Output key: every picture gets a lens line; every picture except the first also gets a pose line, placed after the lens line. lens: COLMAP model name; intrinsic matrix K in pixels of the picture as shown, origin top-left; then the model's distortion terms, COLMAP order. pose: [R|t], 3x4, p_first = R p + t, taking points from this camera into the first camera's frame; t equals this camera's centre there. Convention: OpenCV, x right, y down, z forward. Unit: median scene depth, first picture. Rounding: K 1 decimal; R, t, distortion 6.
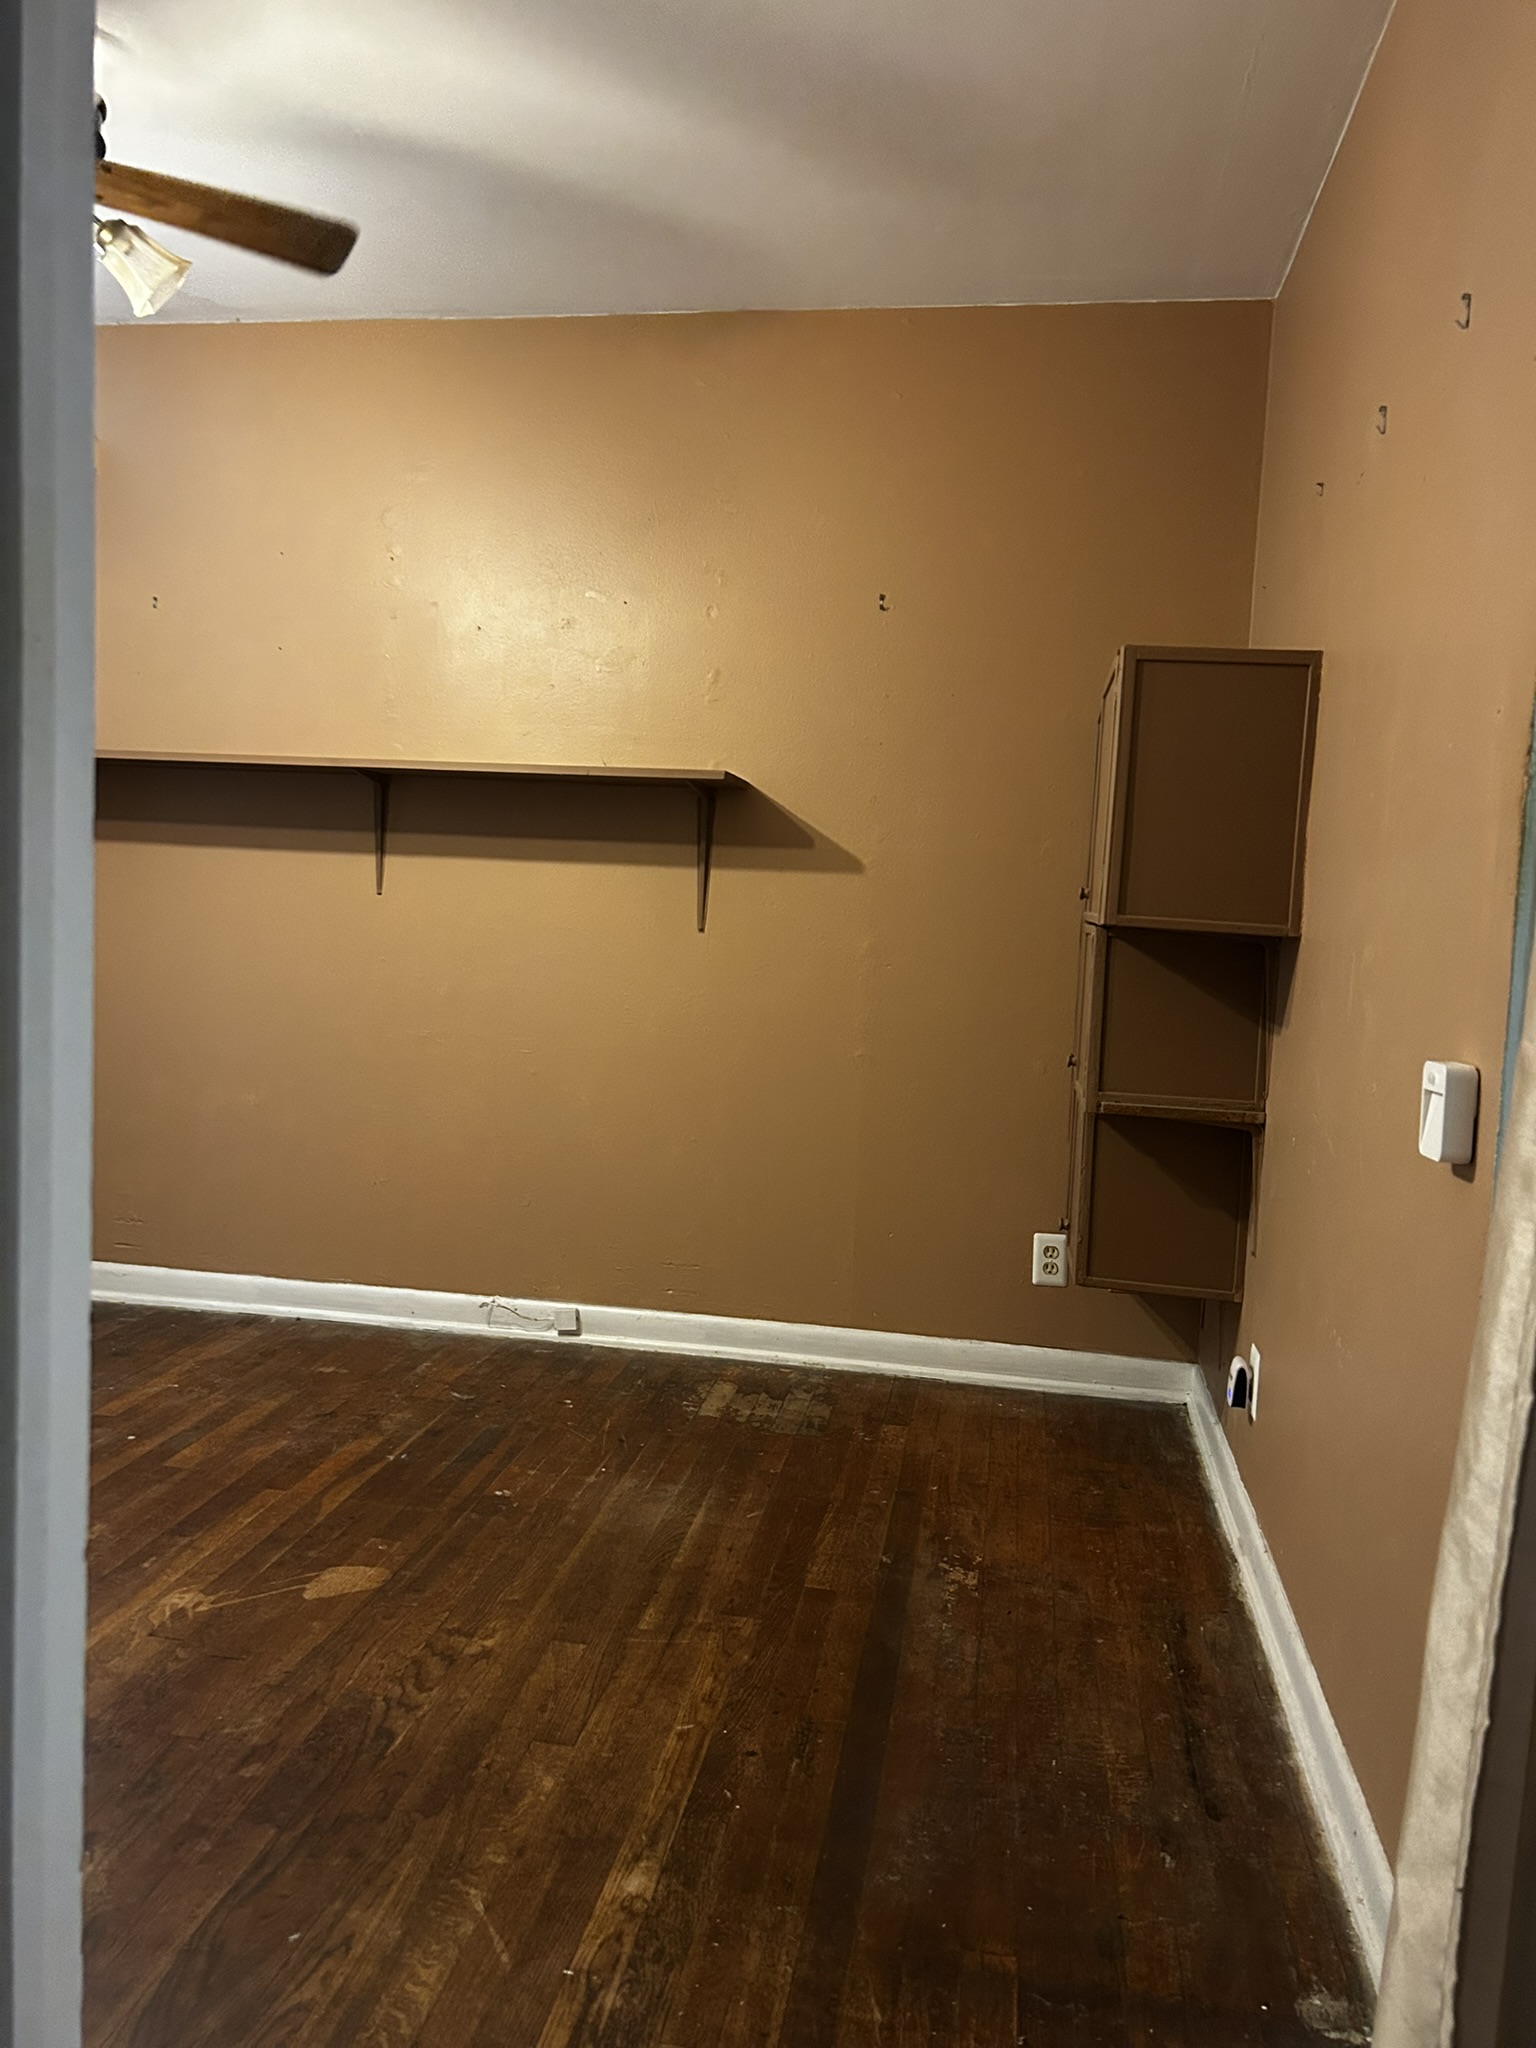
lens RADIAL K [[1562.1, 0, 752.5], [0, 1562.1, 1029.8], [0, 0, 1]] dist [0.046916, -0.057803]
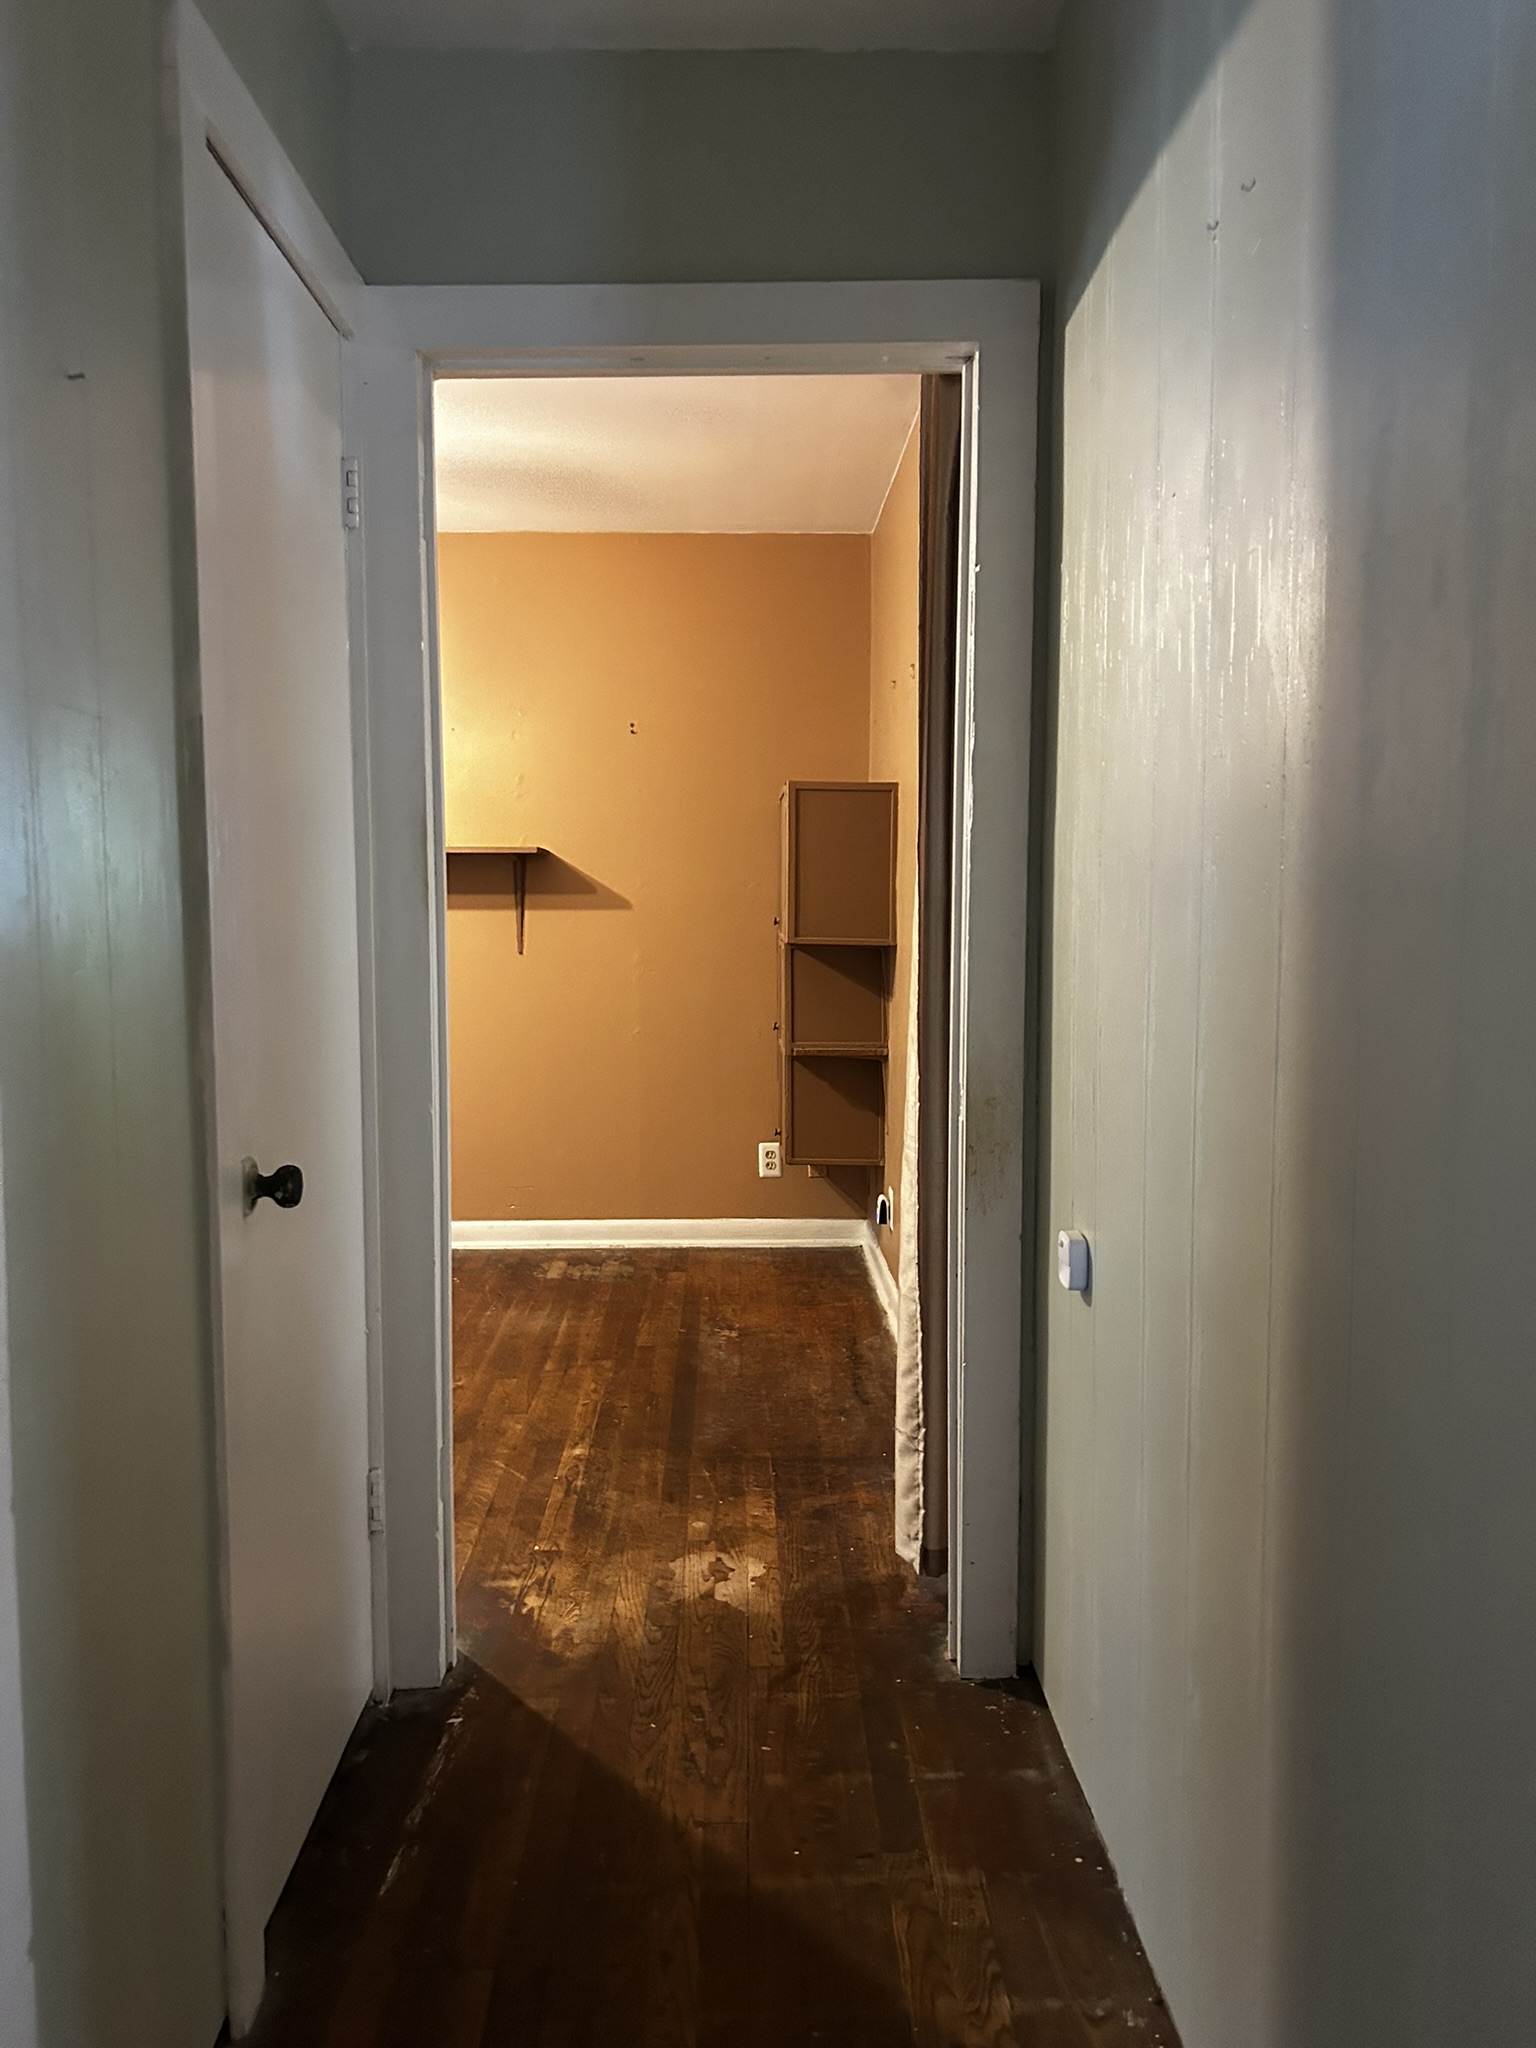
lens RADIAL K [[1545.9, 0, 763.3], [0, 1545.9, 1036.7], [0, 0, 1]] dist [0.086657, -0.094672]
pose [[0.980565, -0.062568, 0.185948, -0.113854], [0.060735, 0.998033, 0.015543, 0.006386], [-0.186555, -0.003947, 0.982437, -0.611128]]
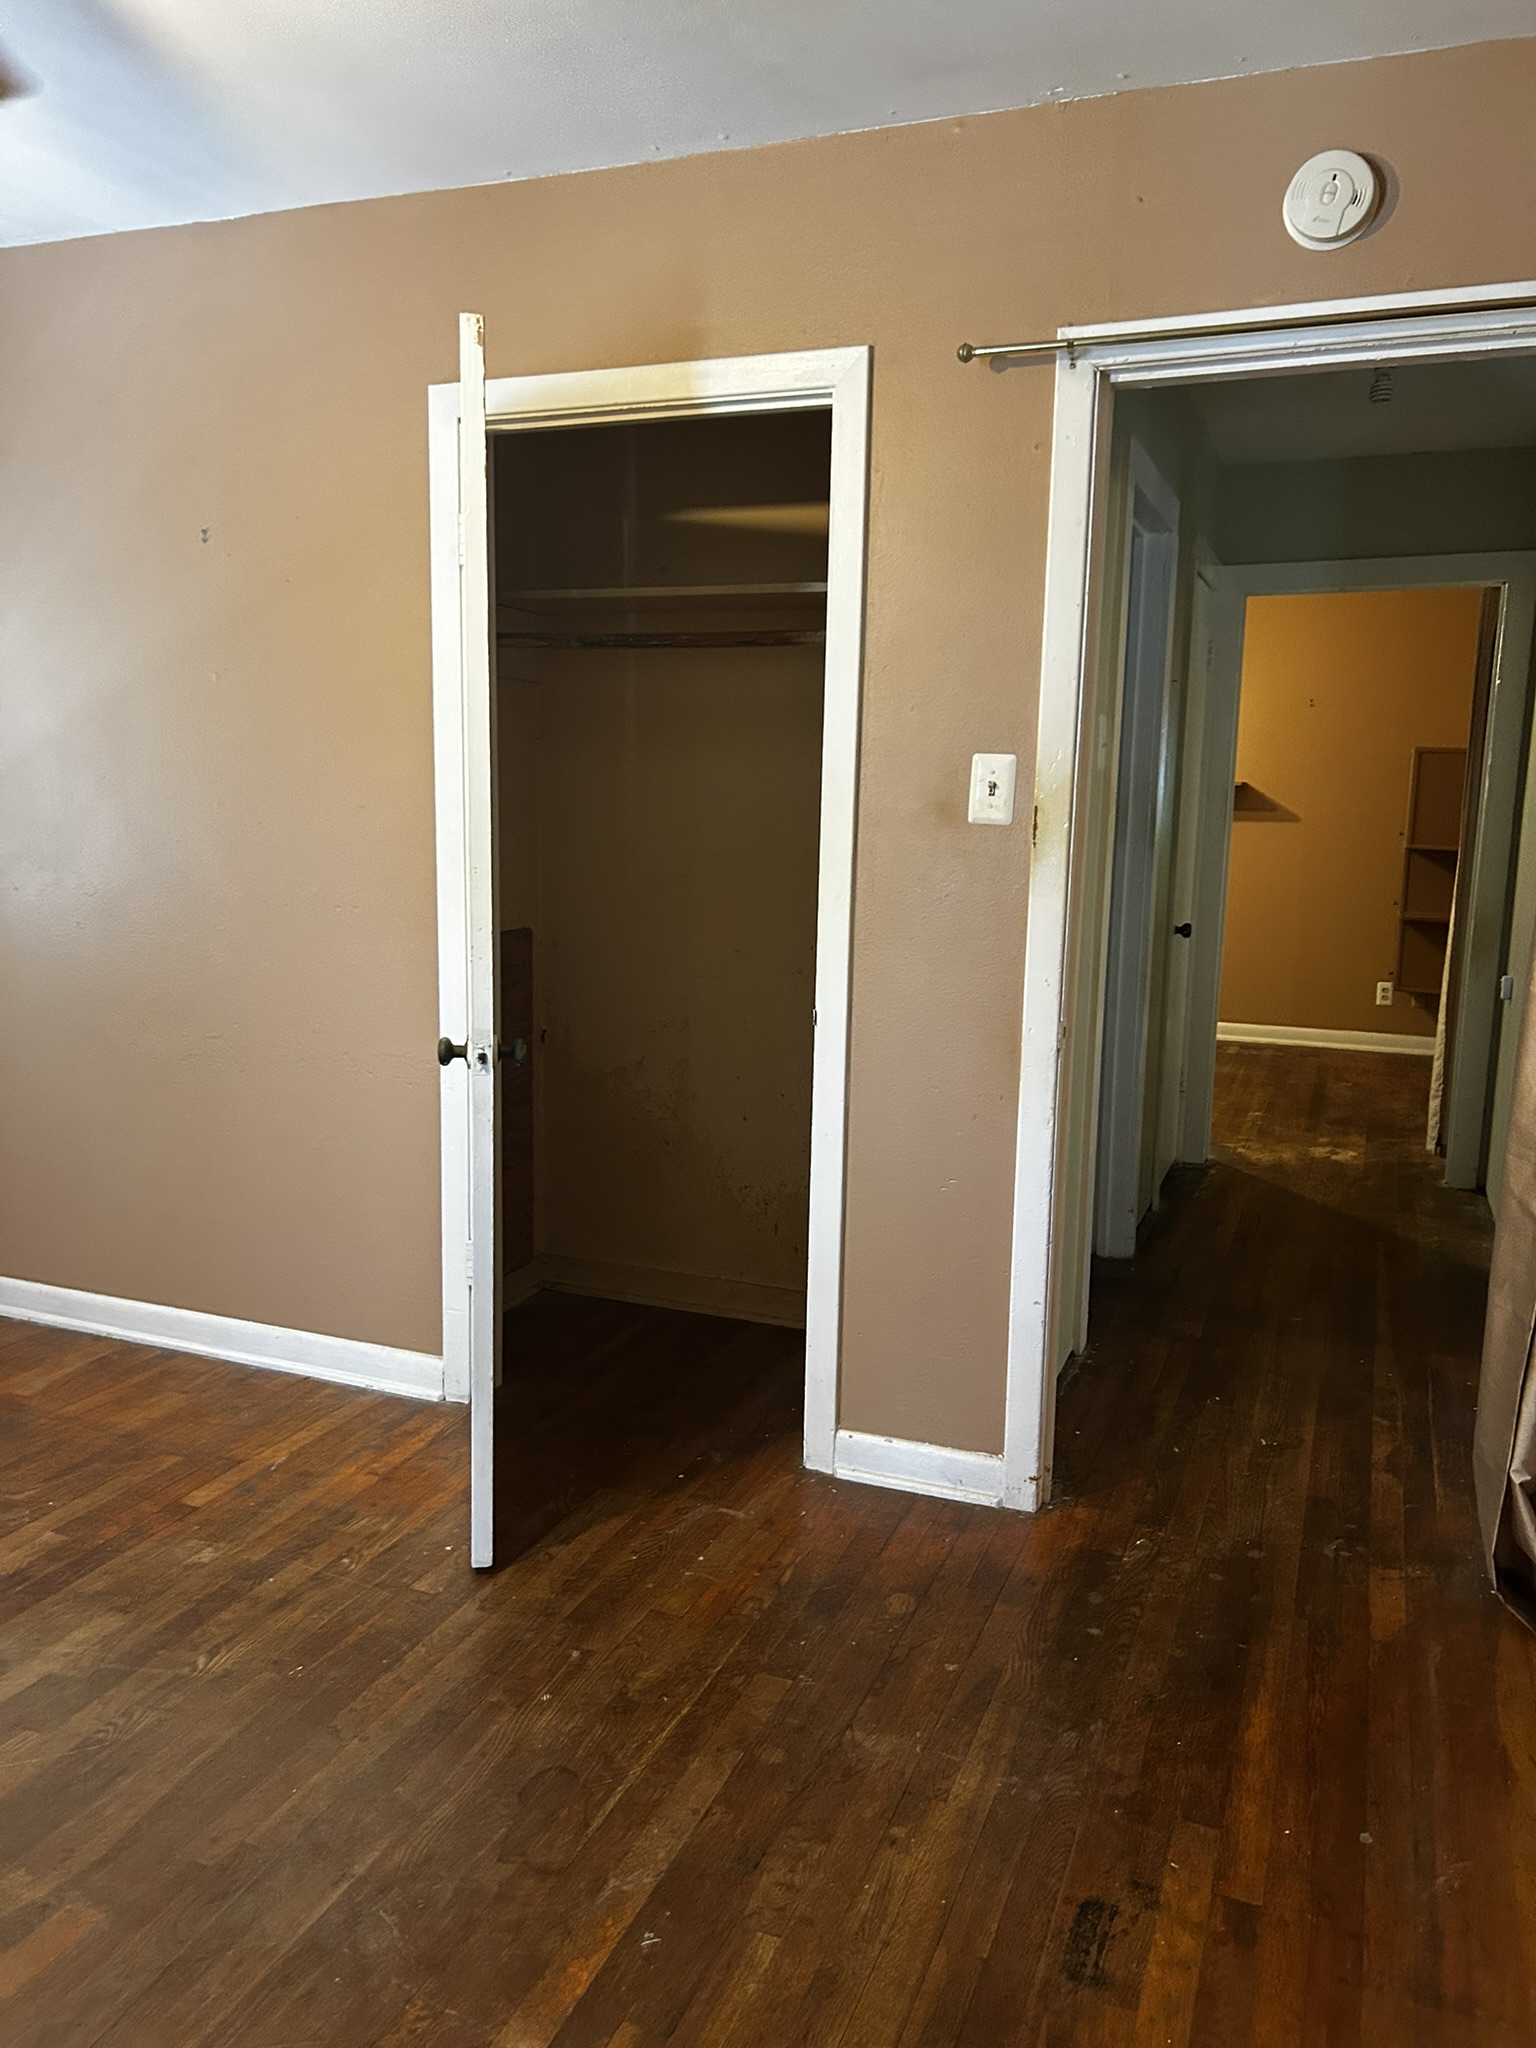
lens RADIAL K [[1562.1, 0, 752.5], [0, 1562.1, 1029.8], [0, 0, 1]] dist [0.046916, -0.057803]
pose [[0.978585, 0.007996, -0.205688, -0.311153], [0.005602, 0.997840, 0.065445, 0.060048], [0.205767, -0.065196, 0.976427, -1.852266]]
